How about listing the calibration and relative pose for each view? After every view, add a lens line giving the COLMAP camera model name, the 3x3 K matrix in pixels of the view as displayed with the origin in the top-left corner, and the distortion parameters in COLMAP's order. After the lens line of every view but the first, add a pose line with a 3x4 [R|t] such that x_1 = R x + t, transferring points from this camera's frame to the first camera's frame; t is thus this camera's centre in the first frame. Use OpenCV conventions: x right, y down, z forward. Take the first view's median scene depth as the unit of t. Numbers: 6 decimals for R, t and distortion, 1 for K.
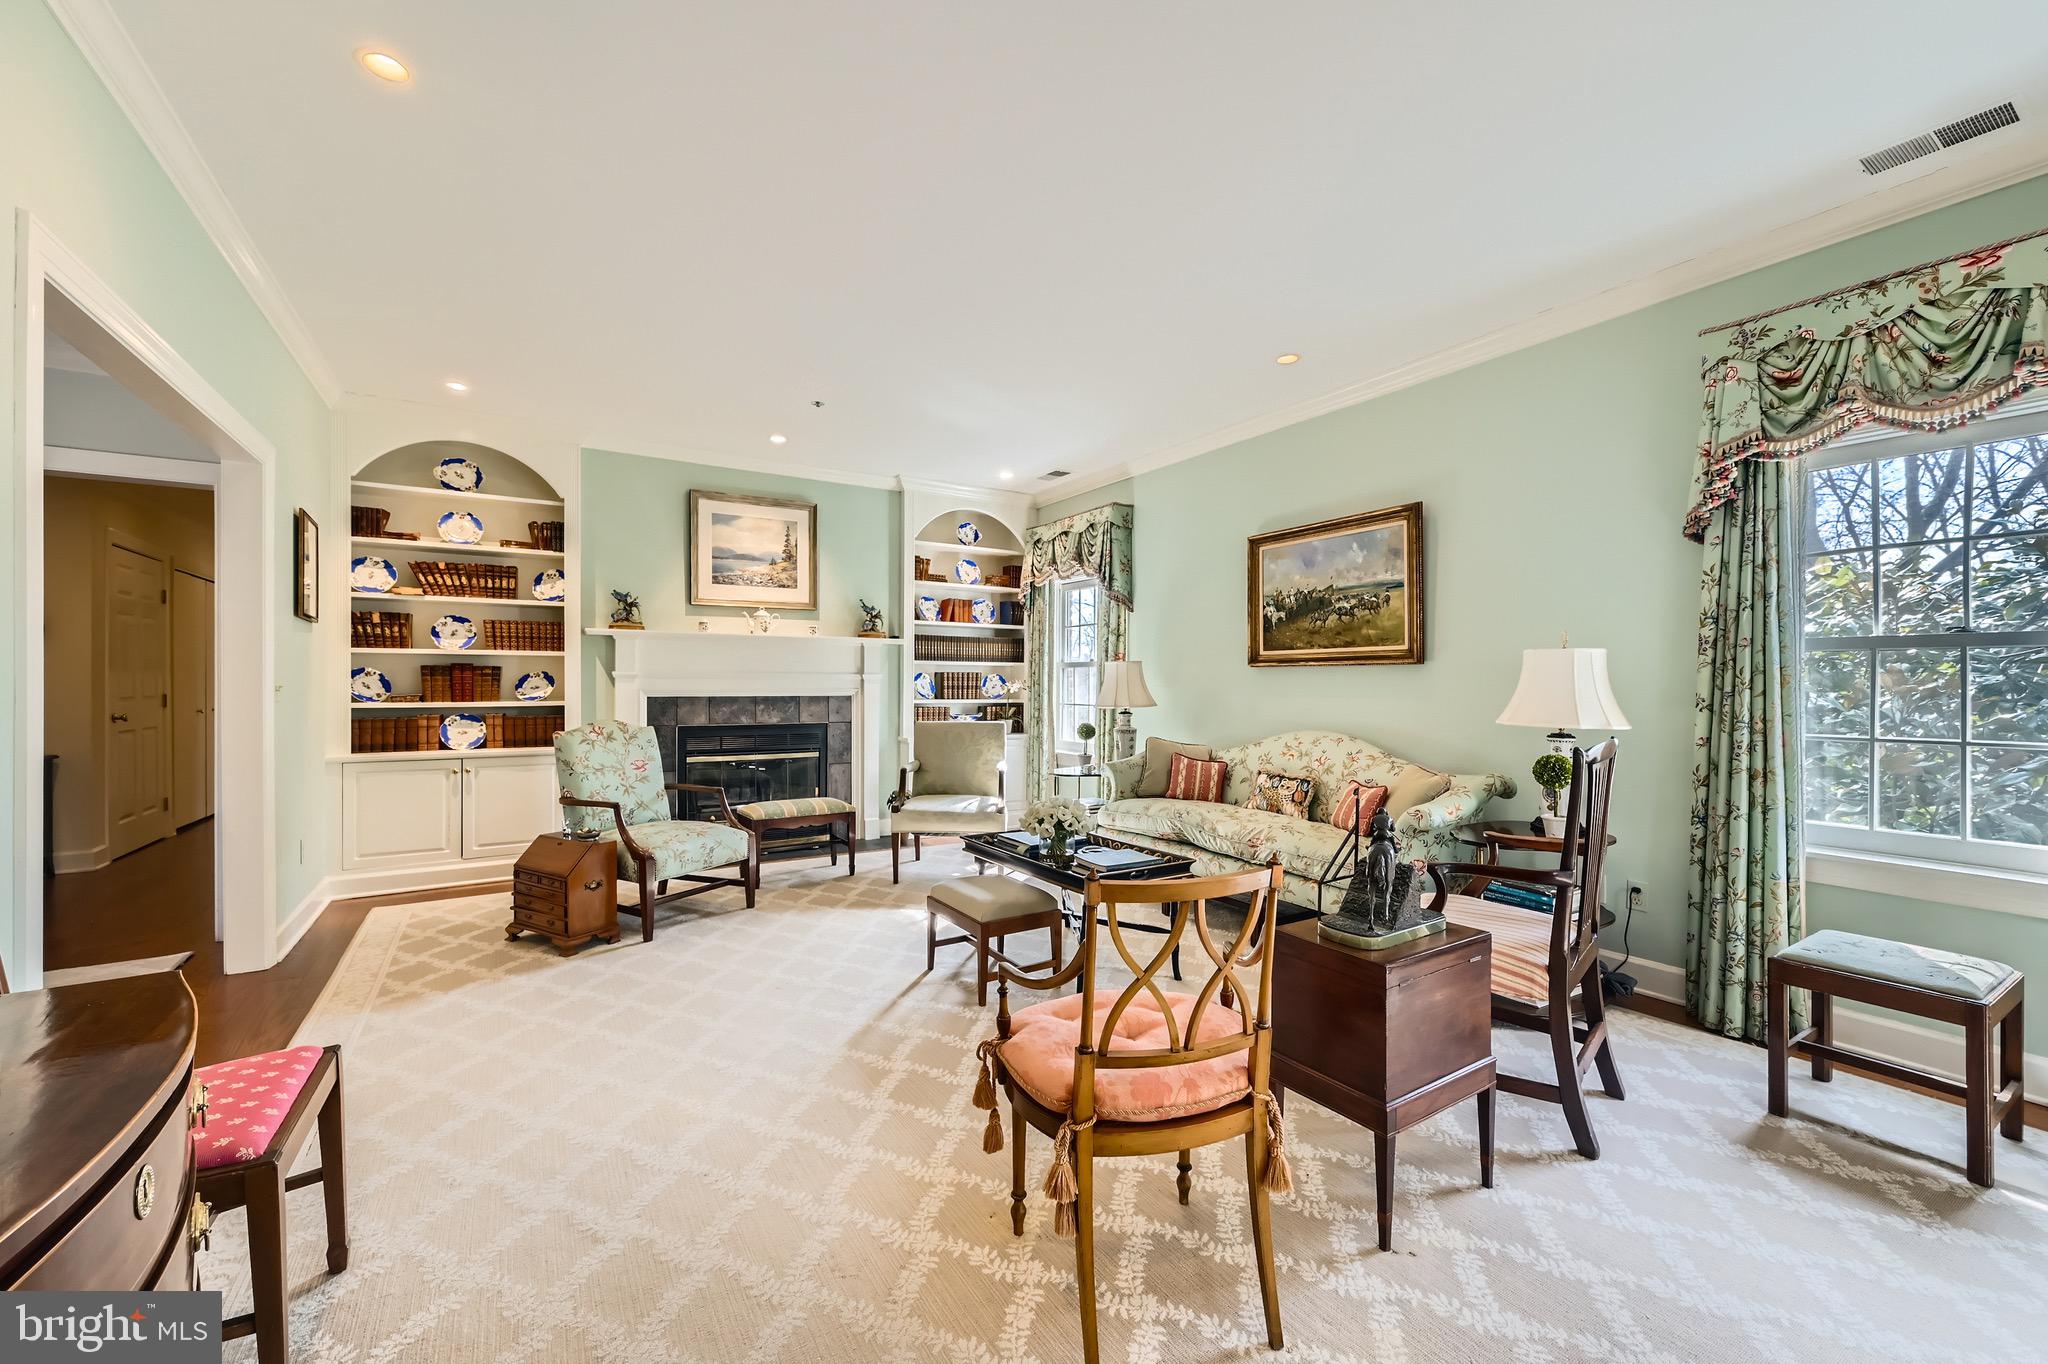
lens RADIAL K [[814.6, 0, 1020.6], [0, 814.6, 683.4], [0, 0, 1]] dist [0.001026, -0.000618]
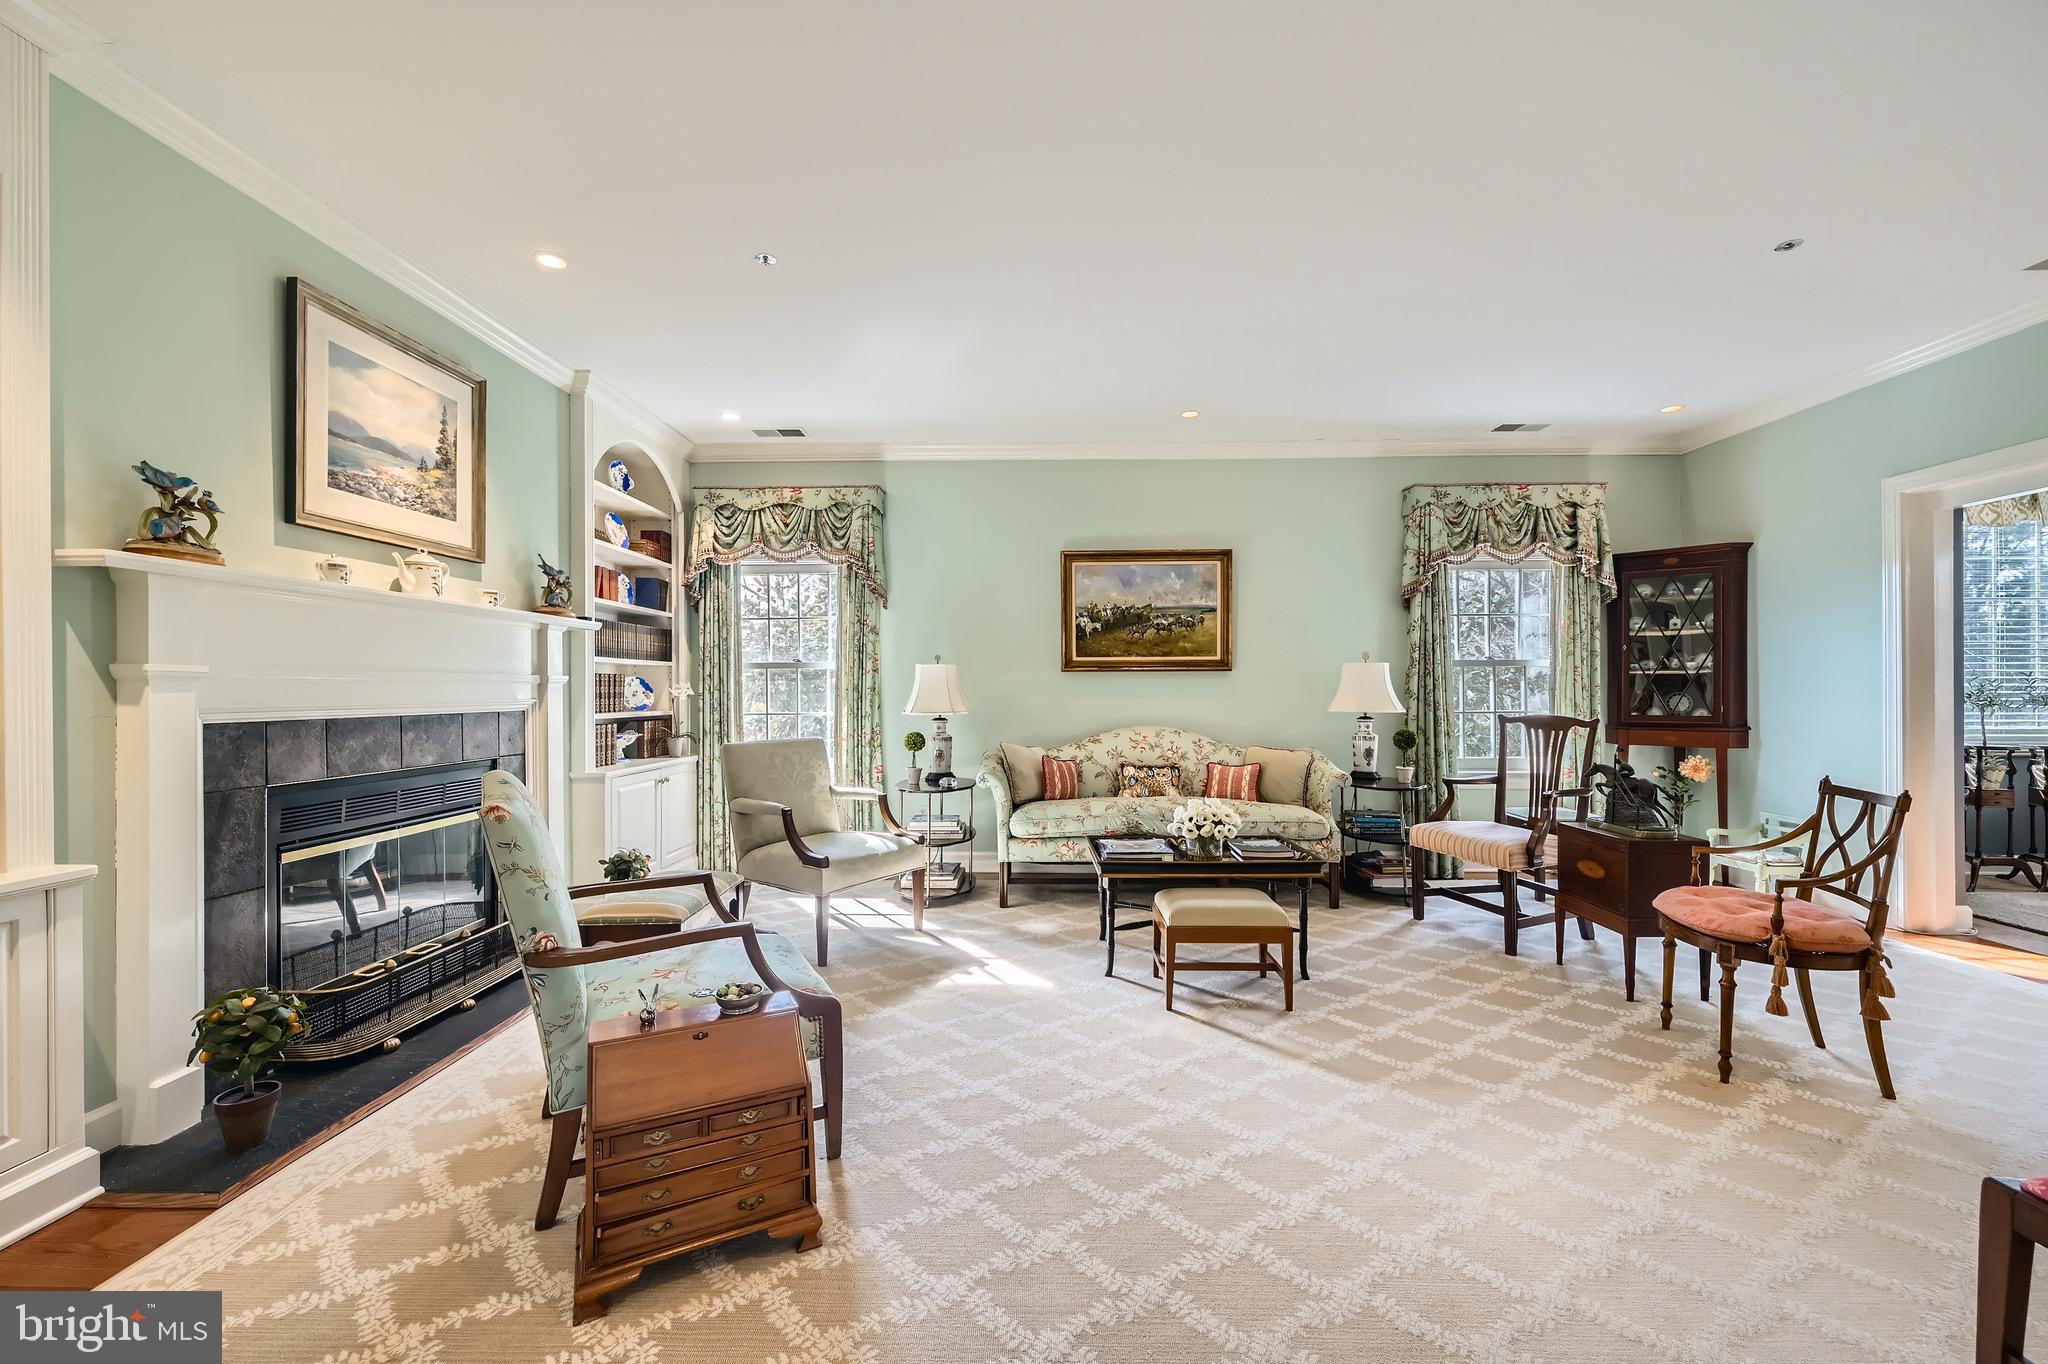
lens RADIAL K [[814.6, 0, 1024.9], [0, 814.6, 685.0], [0, 0, 1]] dist [0.001026, -0.000618]
pose [[0.540030, -0.002161, 0.841643, -0.664781], [0.006610, 0.999977, -0.001674, -0.000579], [-0.841620, 0.006467, 0.540032, 0.461535]]
